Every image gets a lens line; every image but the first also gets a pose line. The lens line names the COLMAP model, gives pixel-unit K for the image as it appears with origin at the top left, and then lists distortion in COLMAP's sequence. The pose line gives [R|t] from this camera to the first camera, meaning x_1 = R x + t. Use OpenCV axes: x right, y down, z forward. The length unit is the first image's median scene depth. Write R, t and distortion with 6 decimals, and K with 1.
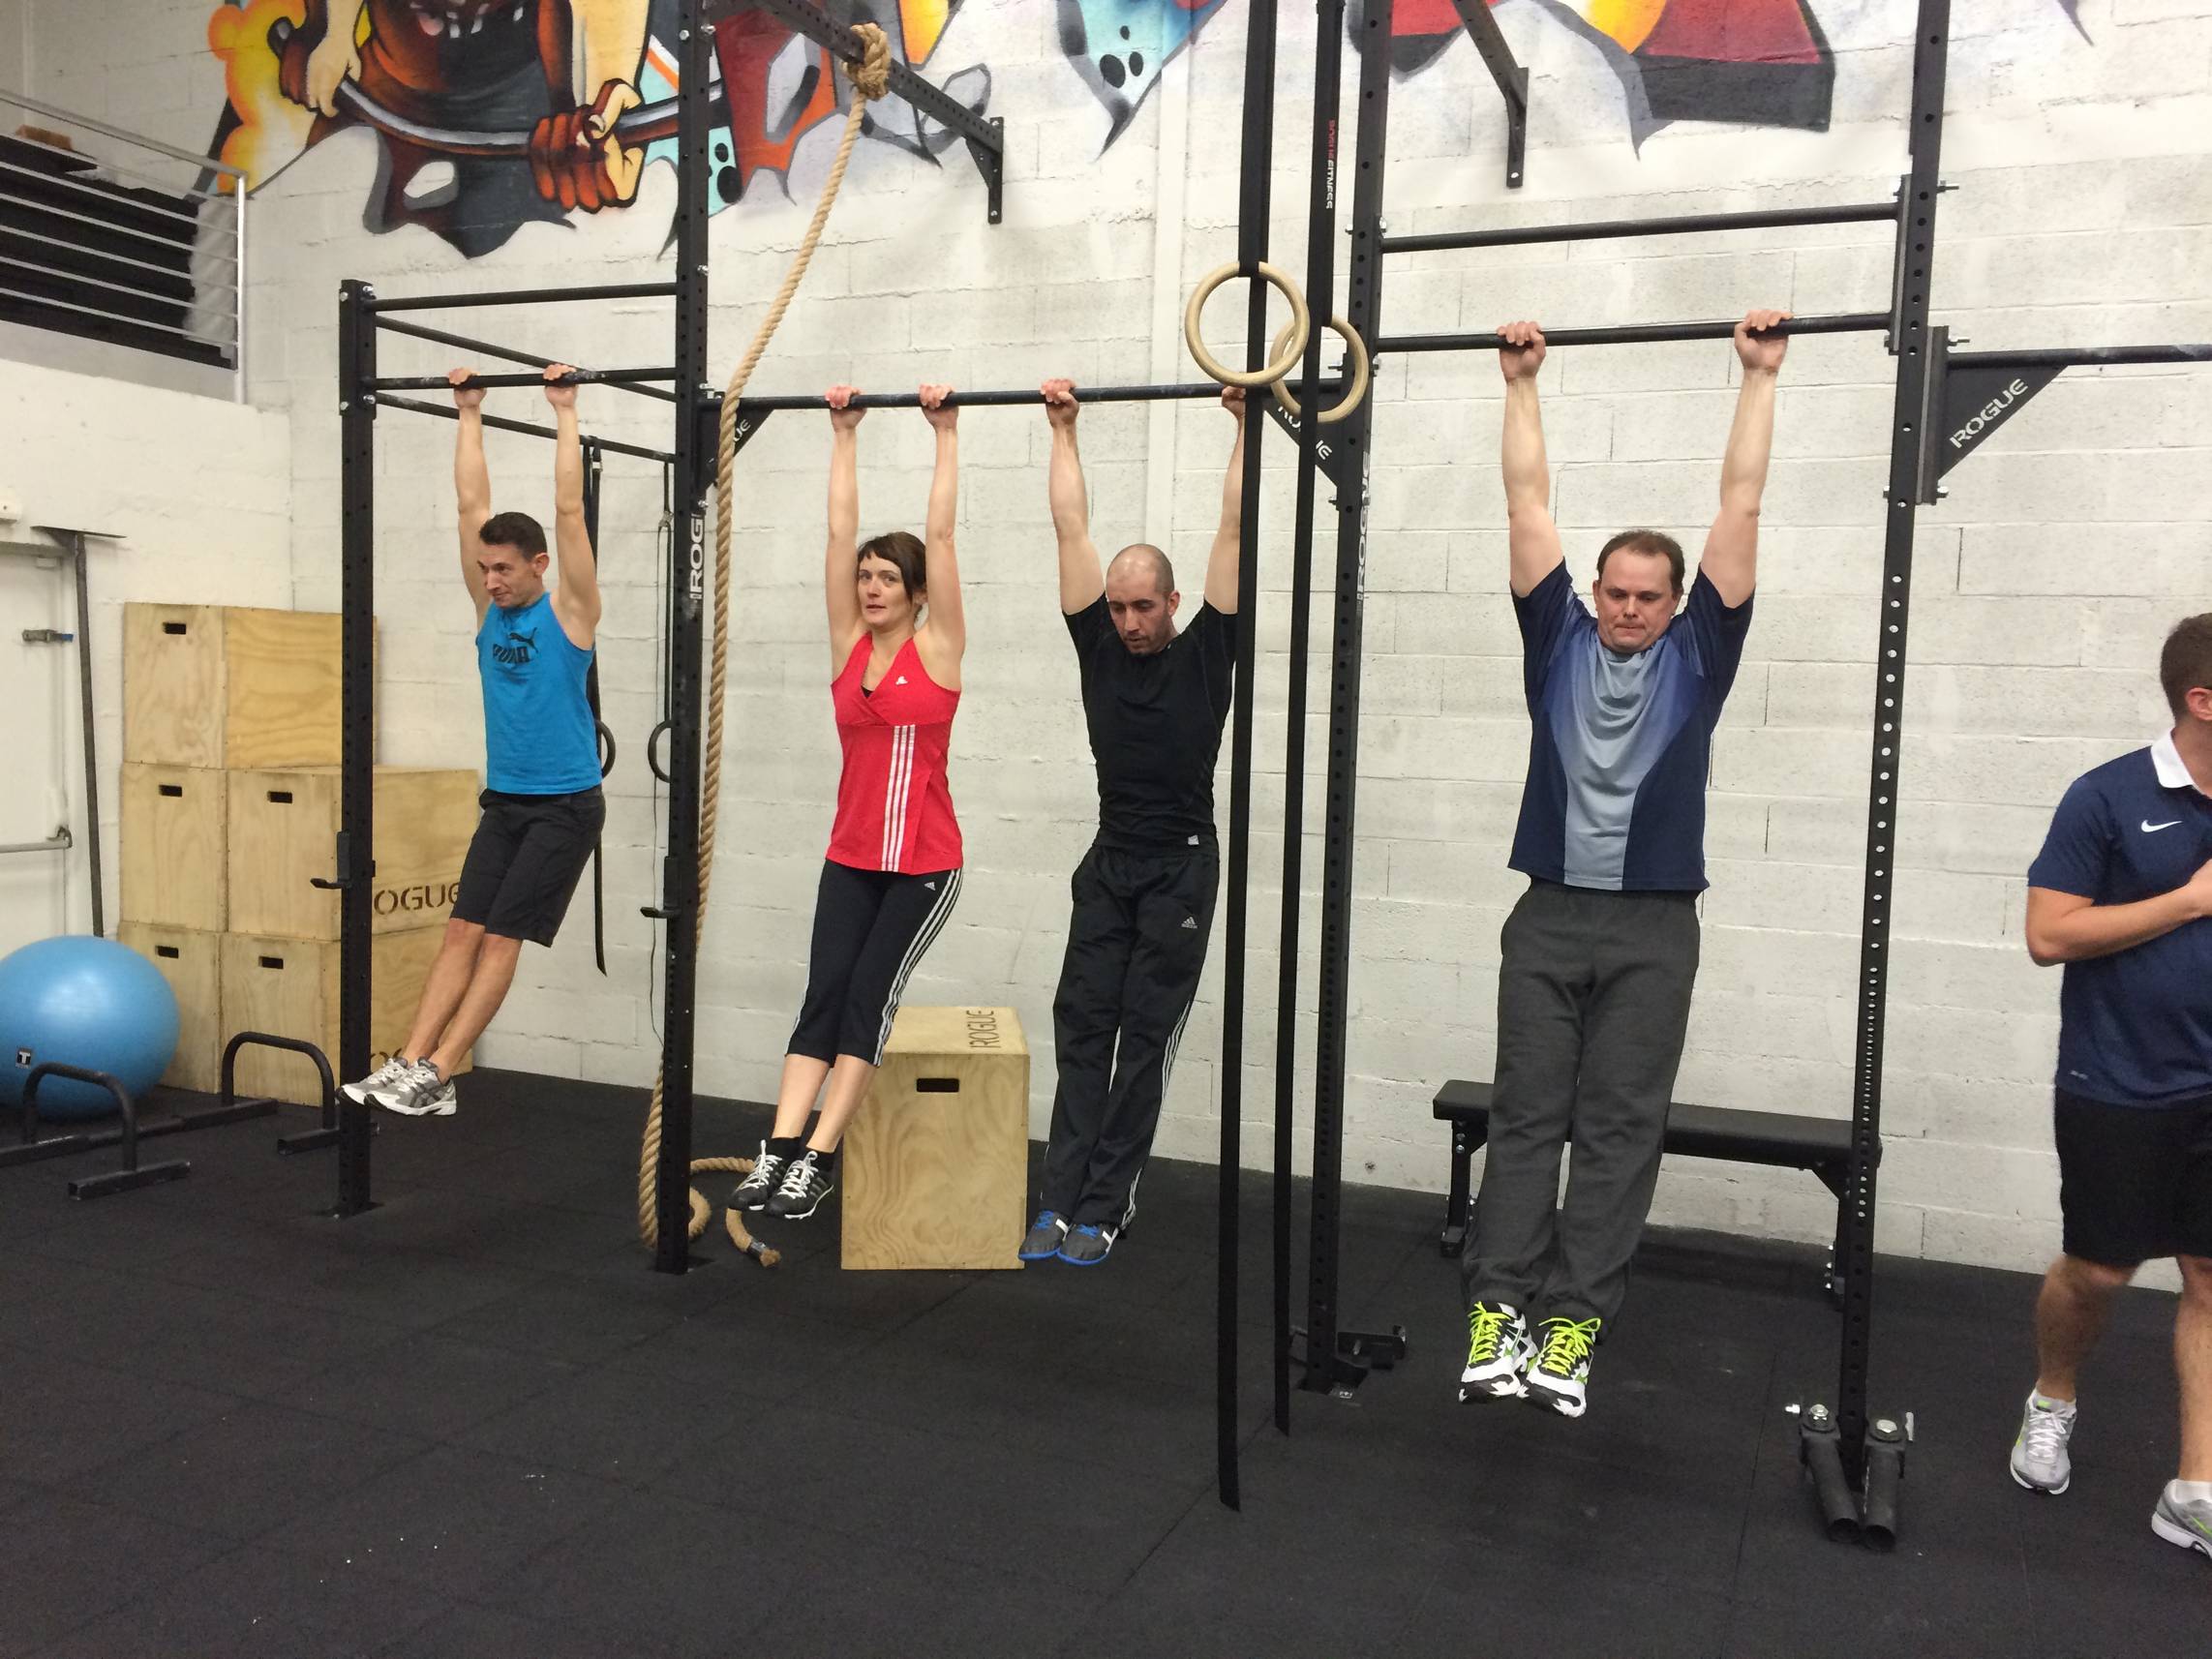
lens RADIAL K [[1853.4, 0, 1100.8], [0, 1853.4, 842.5], [0, 0, 1]] dist [0.064181, -0.074588]
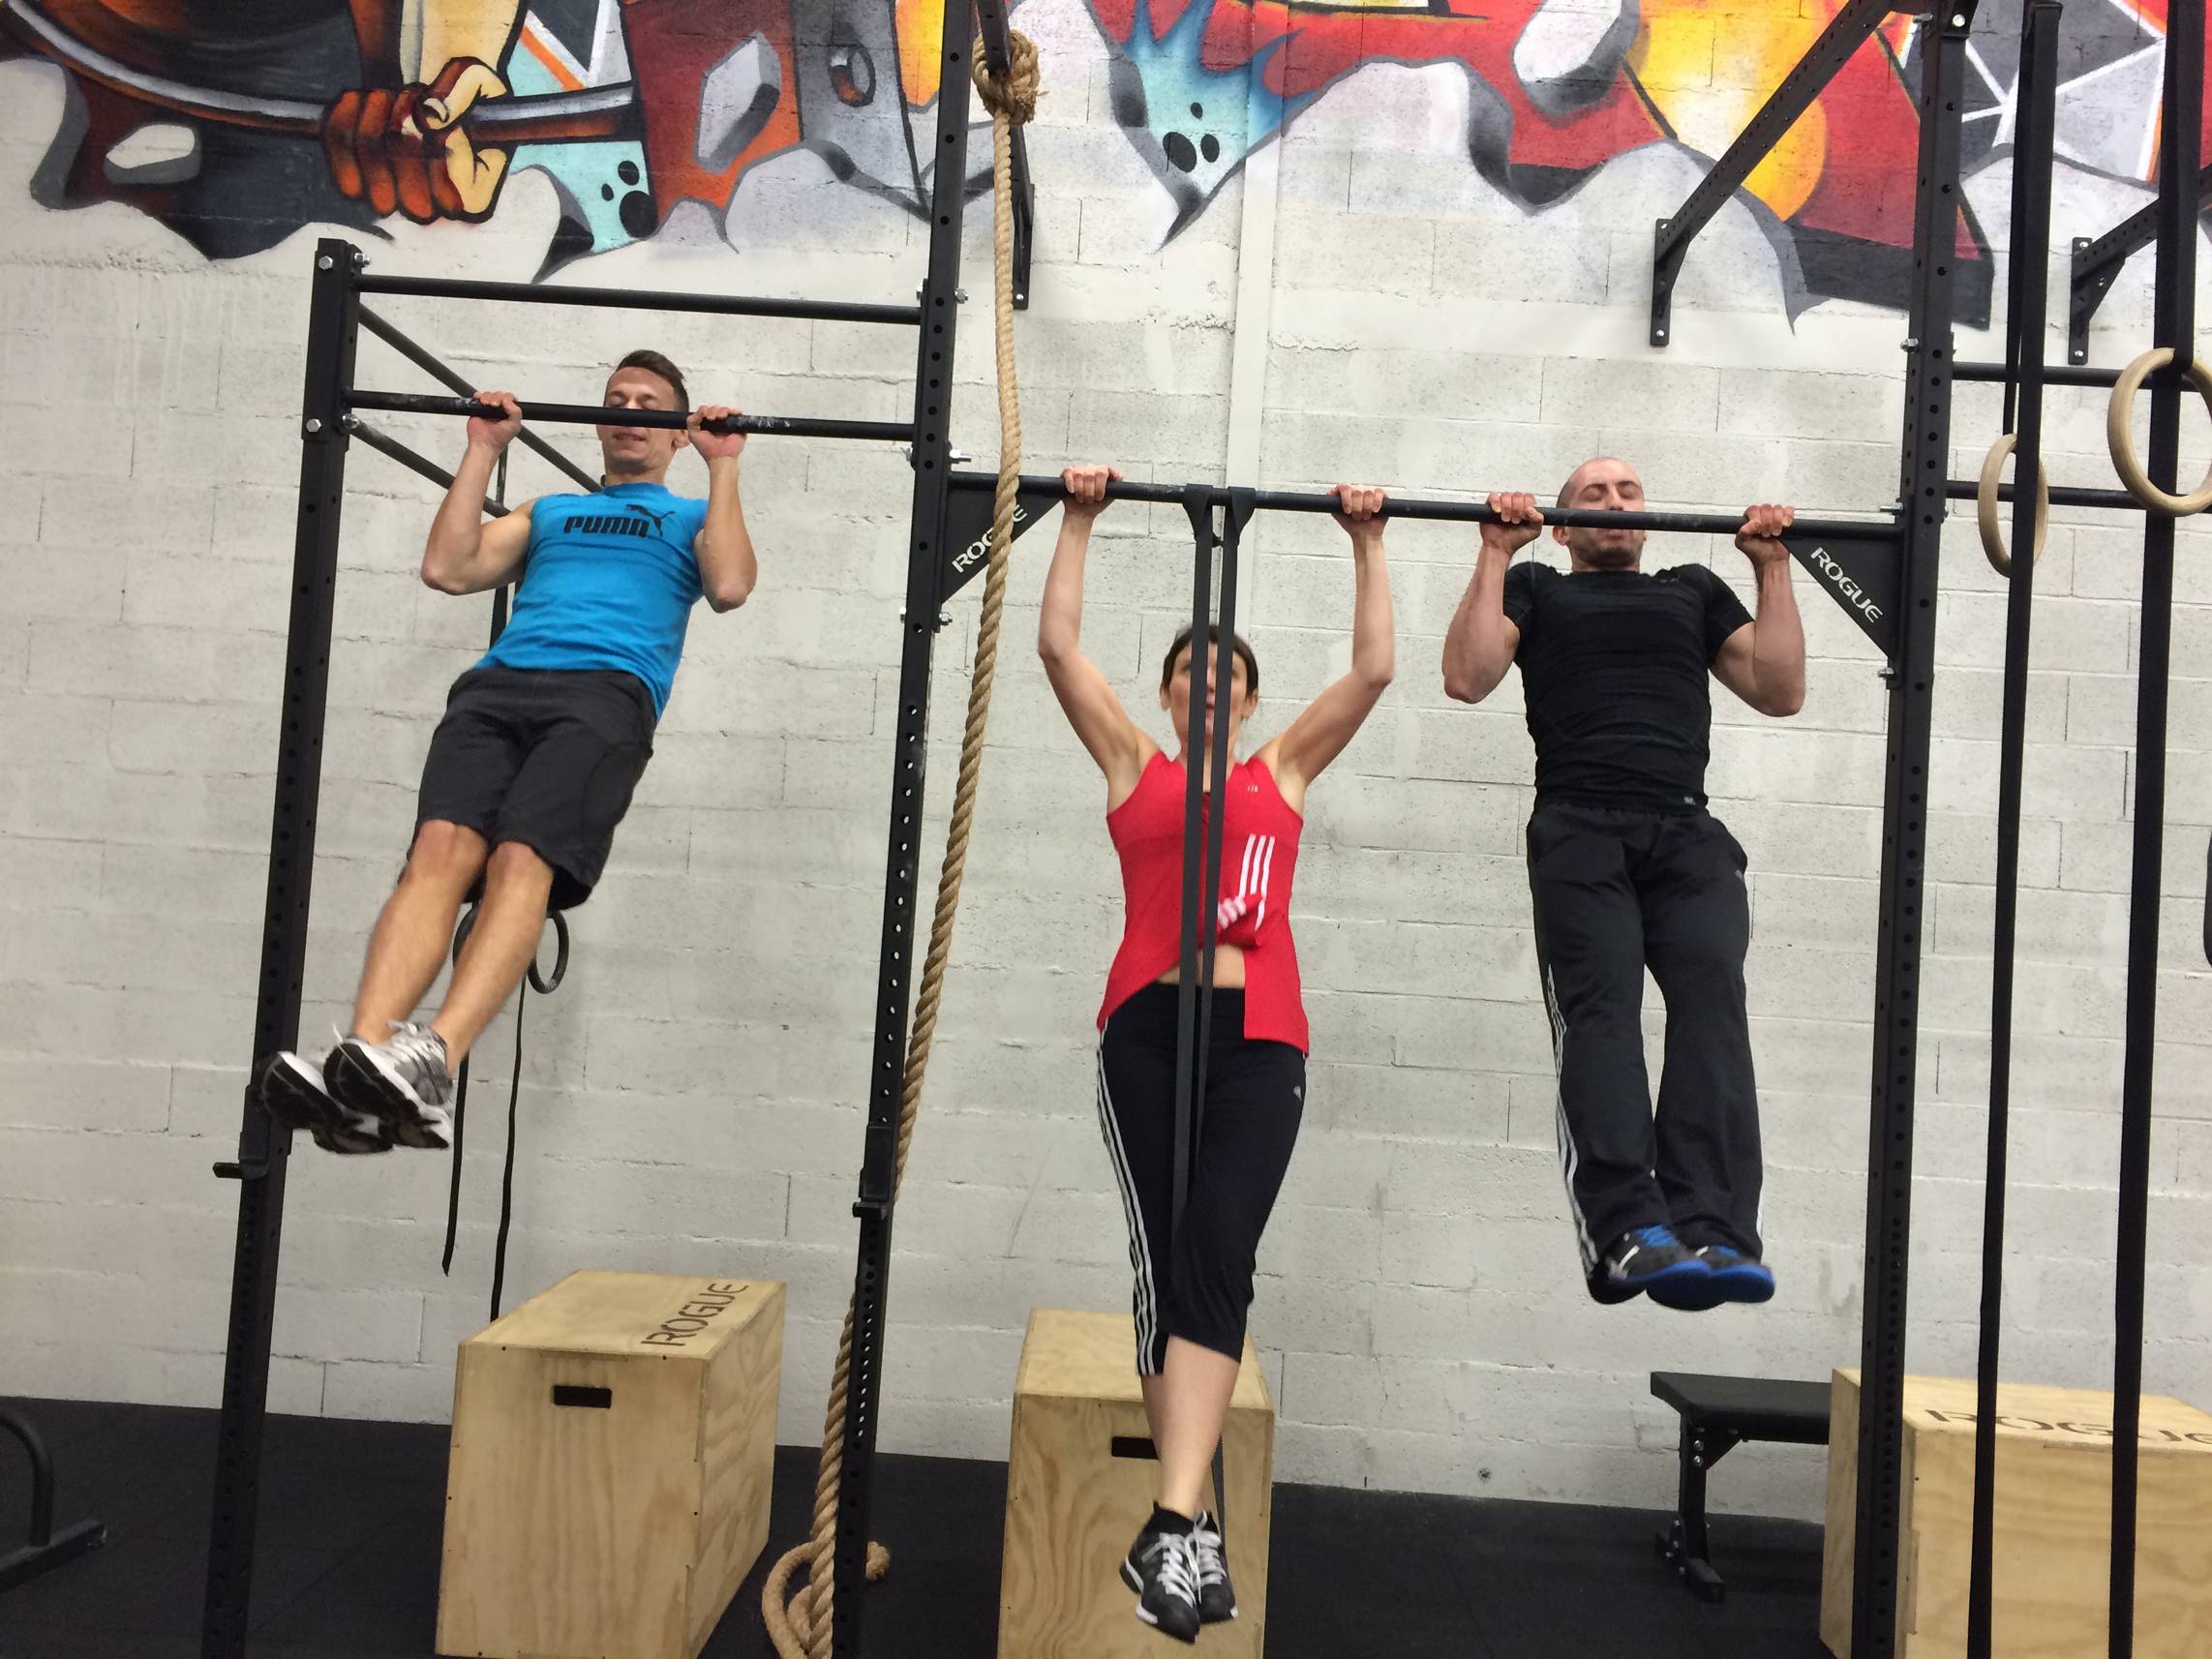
lens RADIAL K [[1853.4, 0, 1123.2], [0, 1853.4, 840.6], [0, 0, 1]] dist [0.064181, -0.074588]
pose [[0.931993, 0.038374, 0.360438, -0.303916], [-0.004028, 0.995415, -0.095561, -0.024779], [-0.362453, 0.087611, 0.927875, 0.256491]]
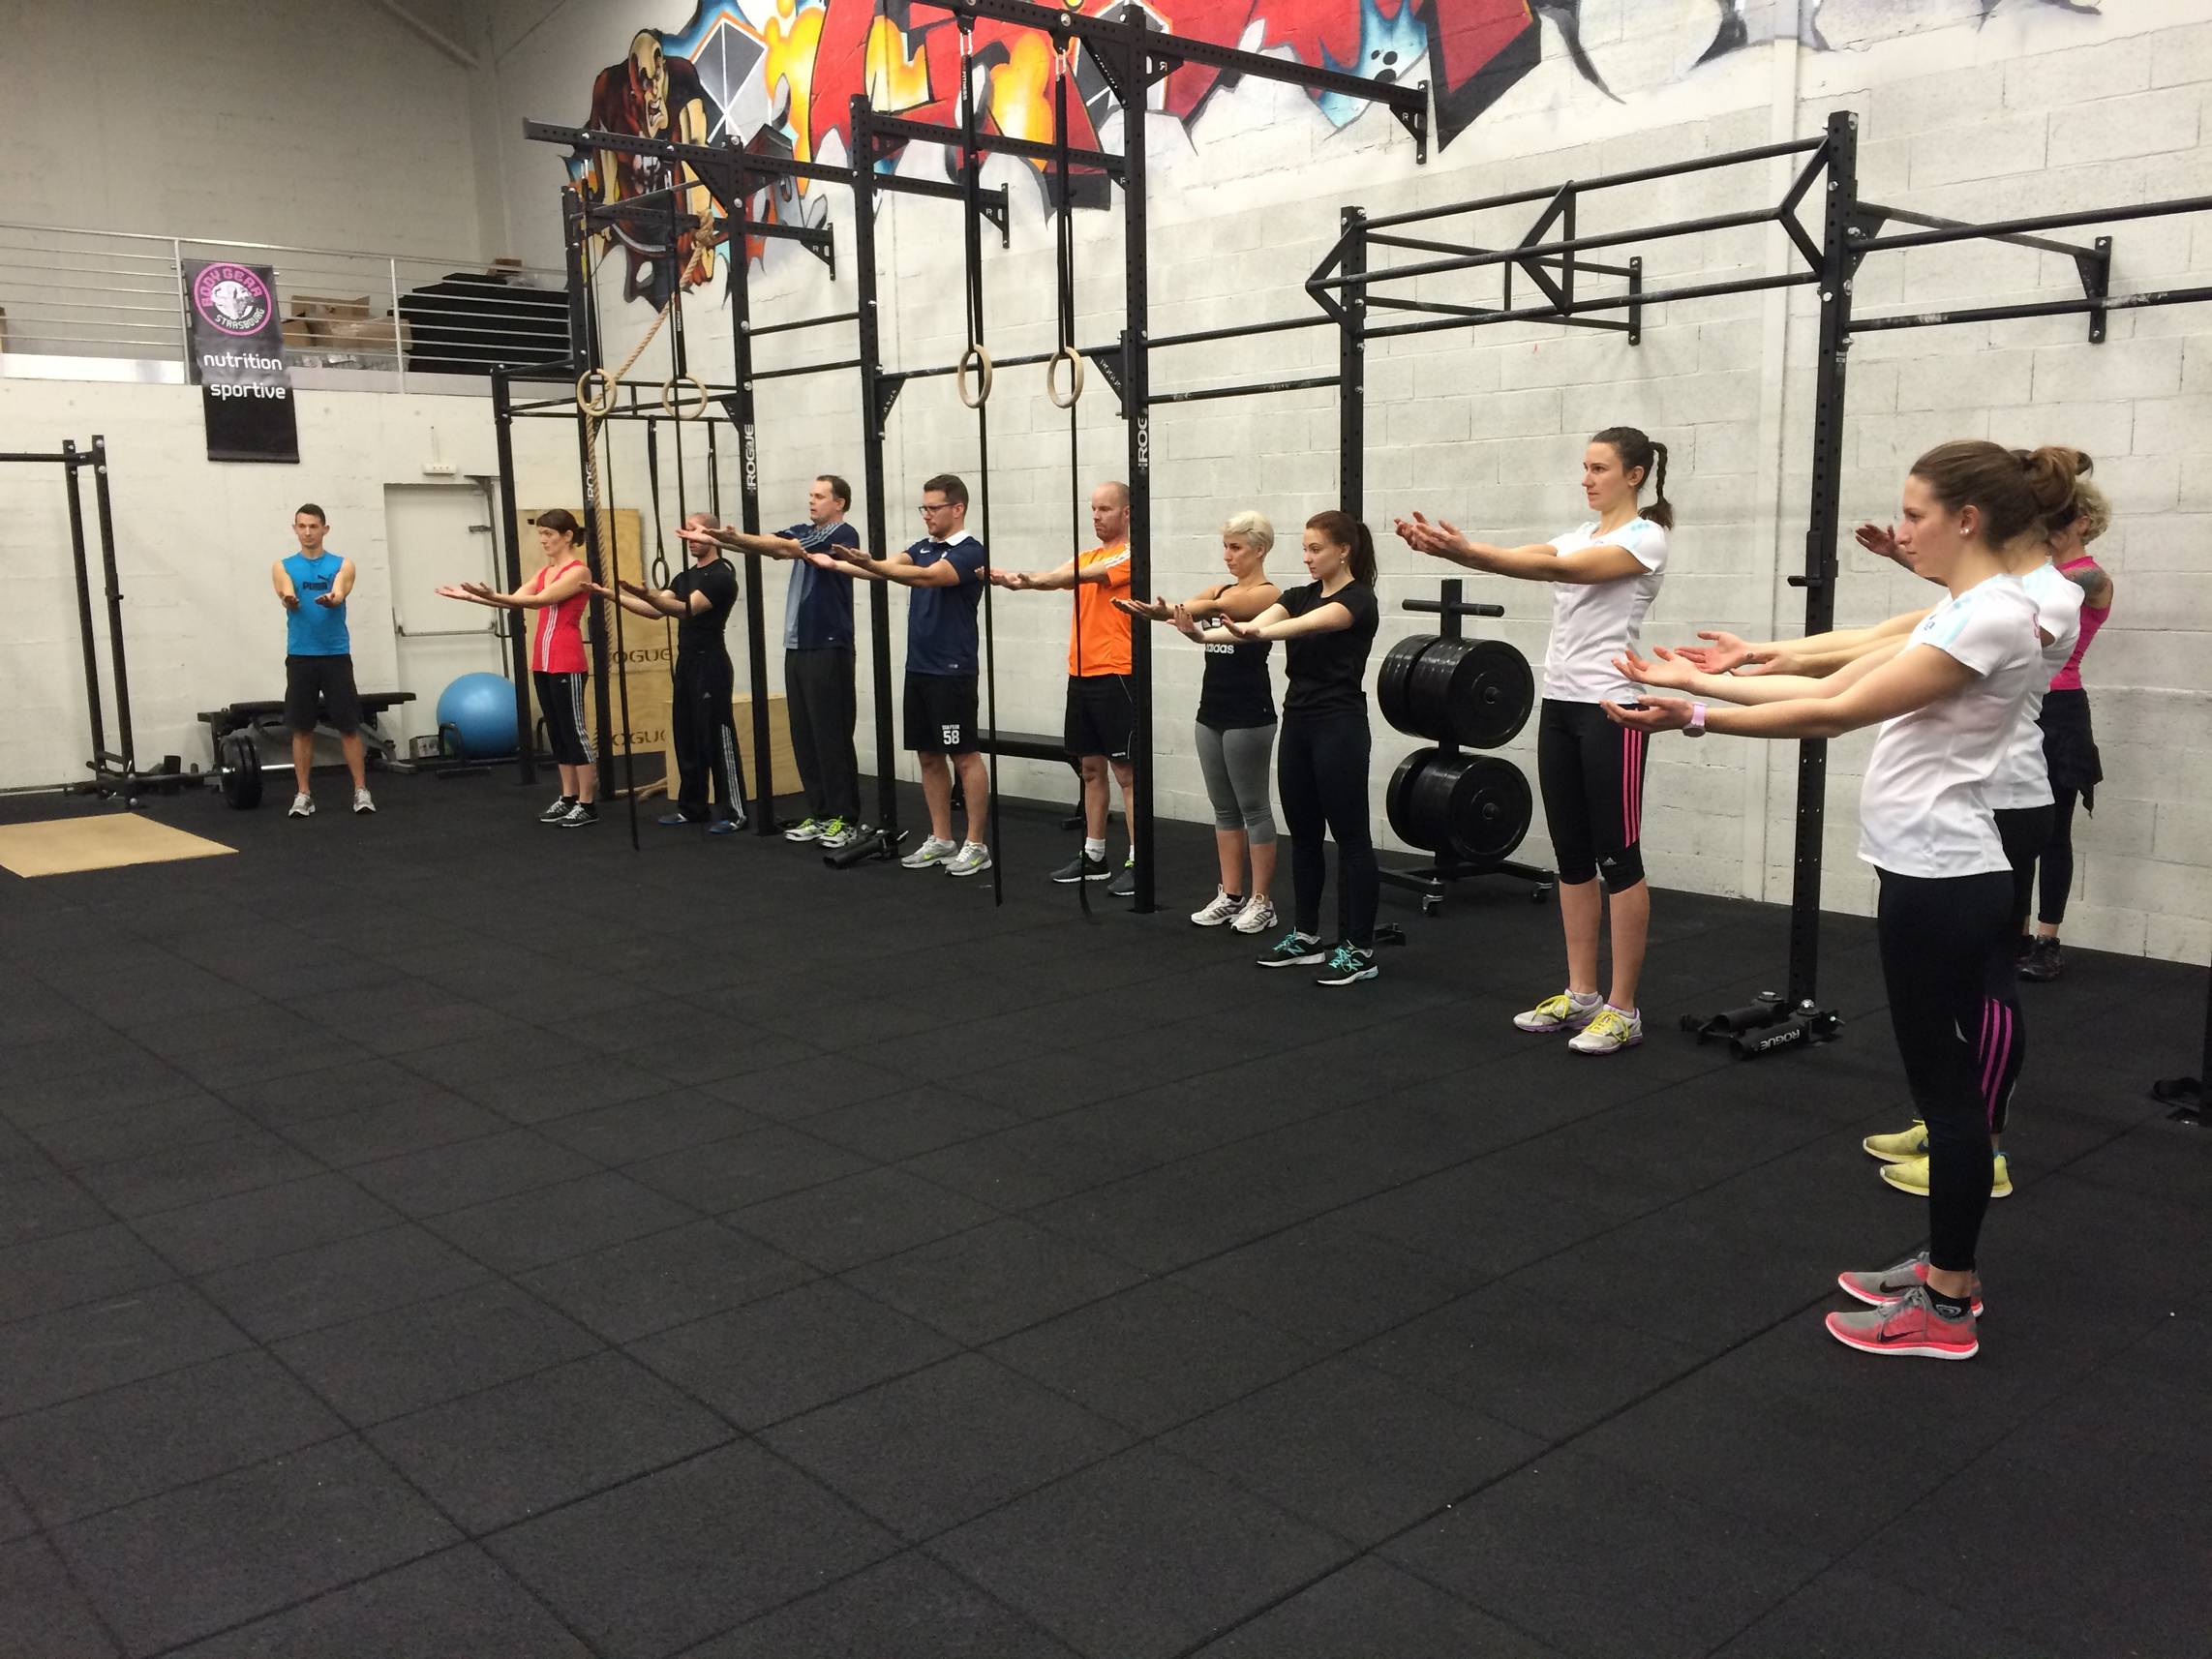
lens RADIAL K [[1853.4, 0, 1099.2], [0, 1853.4, 829.8], [0, 0, 1]] dist [0.064181, -0.074588]
pose [[0.898704, 0.021850, -0.438011, 1.026931], [0.011746, 0.997200, 0.073846, 0.081585], [0.438398, -0.071511, 0.895931, -0.598505]]
